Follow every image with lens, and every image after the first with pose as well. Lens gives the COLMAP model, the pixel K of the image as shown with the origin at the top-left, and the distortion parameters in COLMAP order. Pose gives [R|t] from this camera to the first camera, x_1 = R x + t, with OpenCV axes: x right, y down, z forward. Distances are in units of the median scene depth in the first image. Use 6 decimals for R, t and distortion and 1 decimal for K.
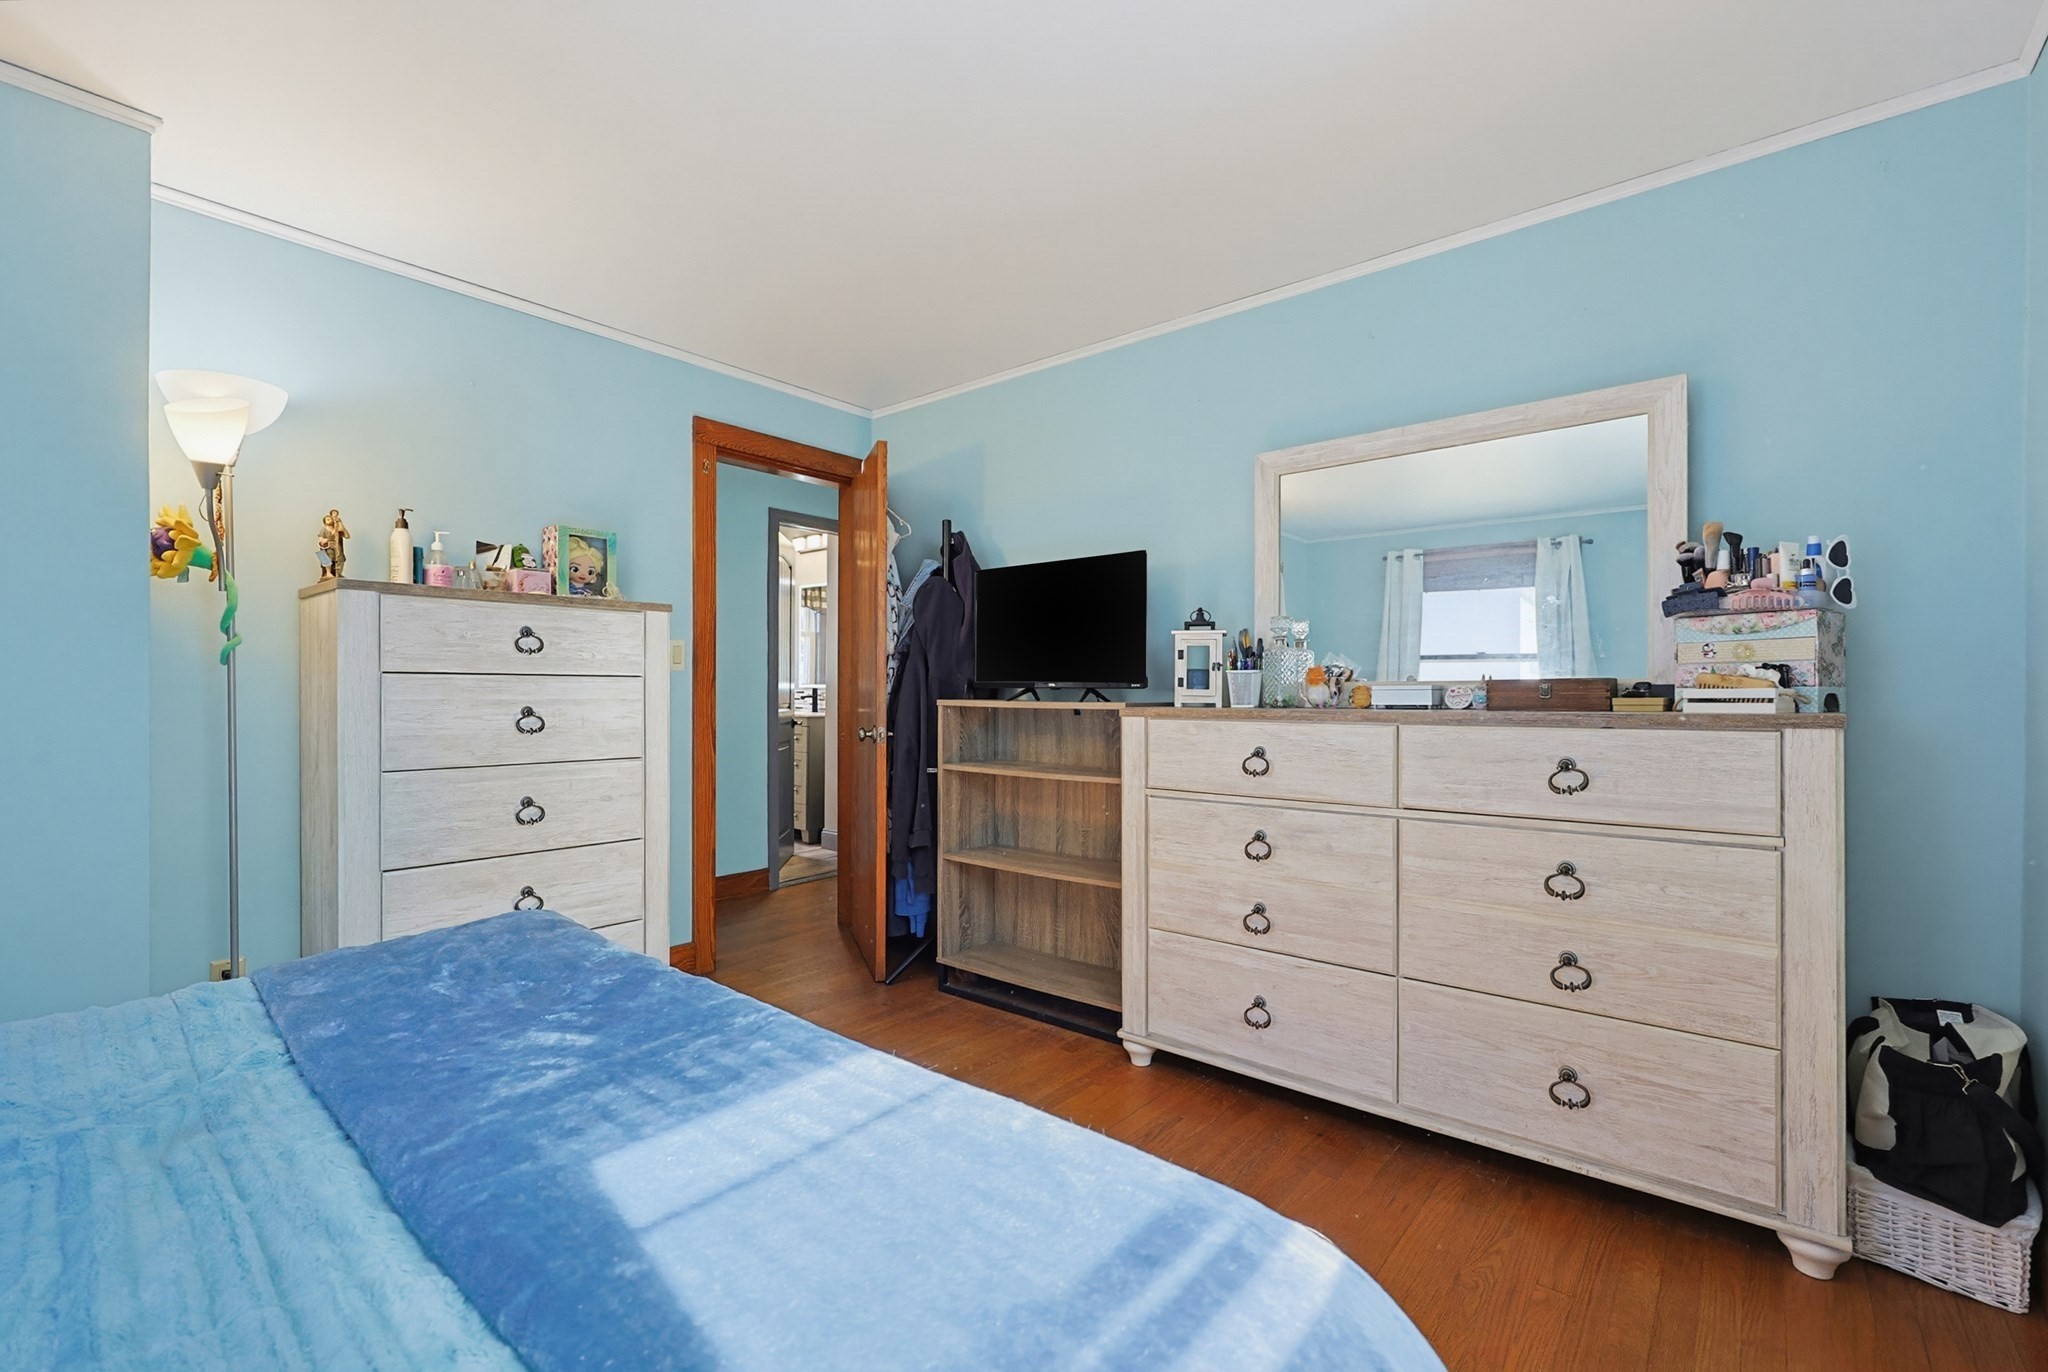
lens RADIAL K [[890.1, 0, 1036.0], [0, 890.1, 694.6], [0, 0, 1]] dist [0.004220, -0.001341]
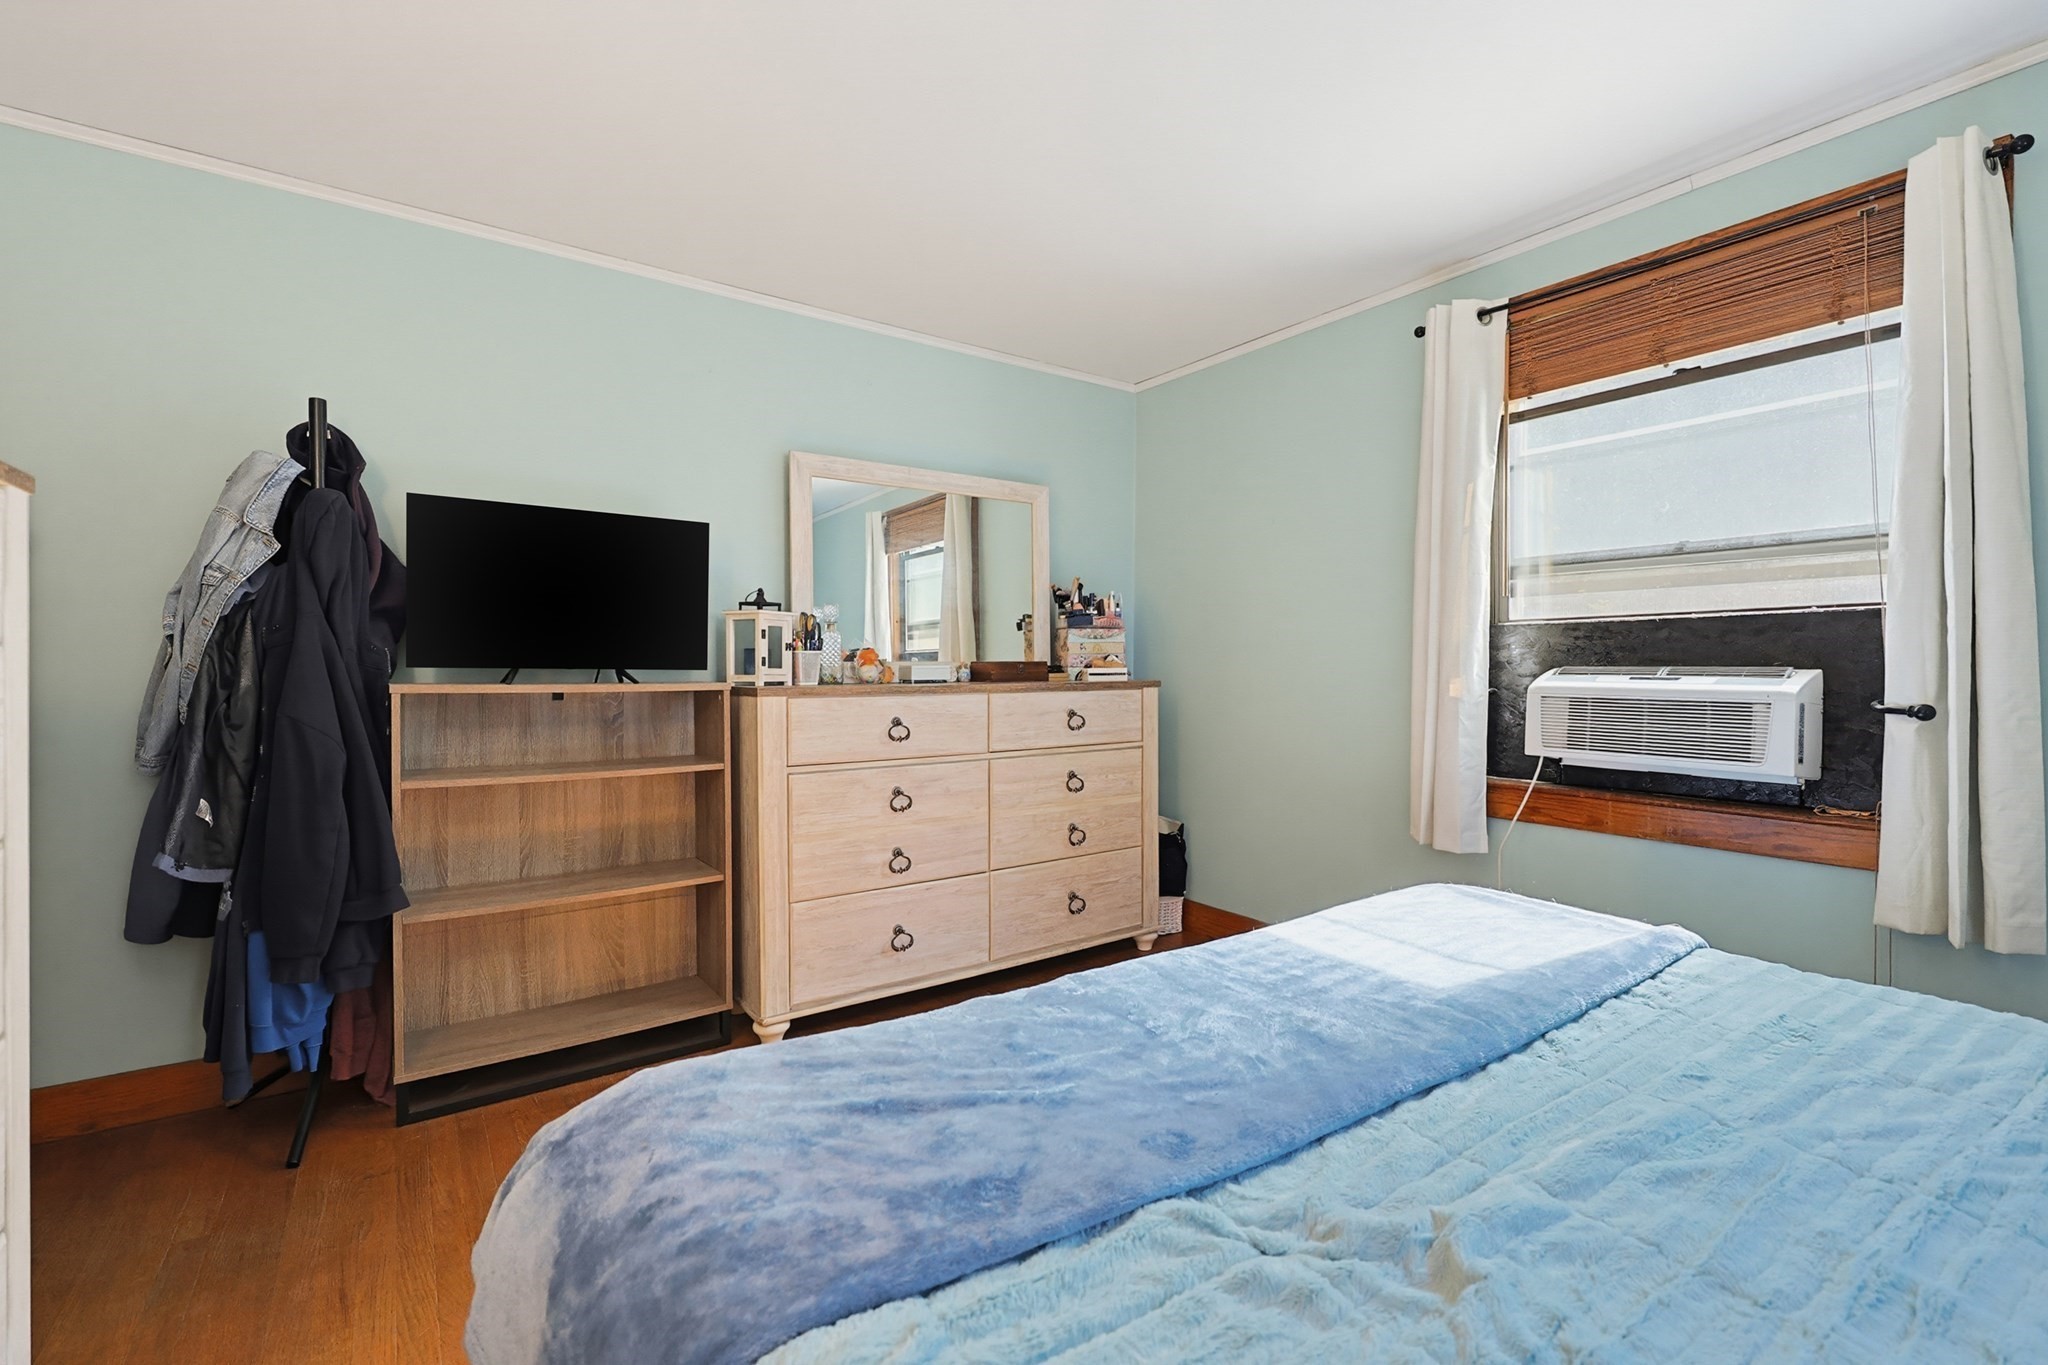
lens RADIAL K [[890.1, 0, 1031.8], [0, 890.1, 668.3], [0, 0, 1]] dist [0.004220, -0.001341]
pose [[0.263052, -0.004317, 0.964772, -0.757414], [0.003735, 0.999987, 0.003456, -0.008966], [-0.964774, 0.002694, 0.263065, 0.452049]]
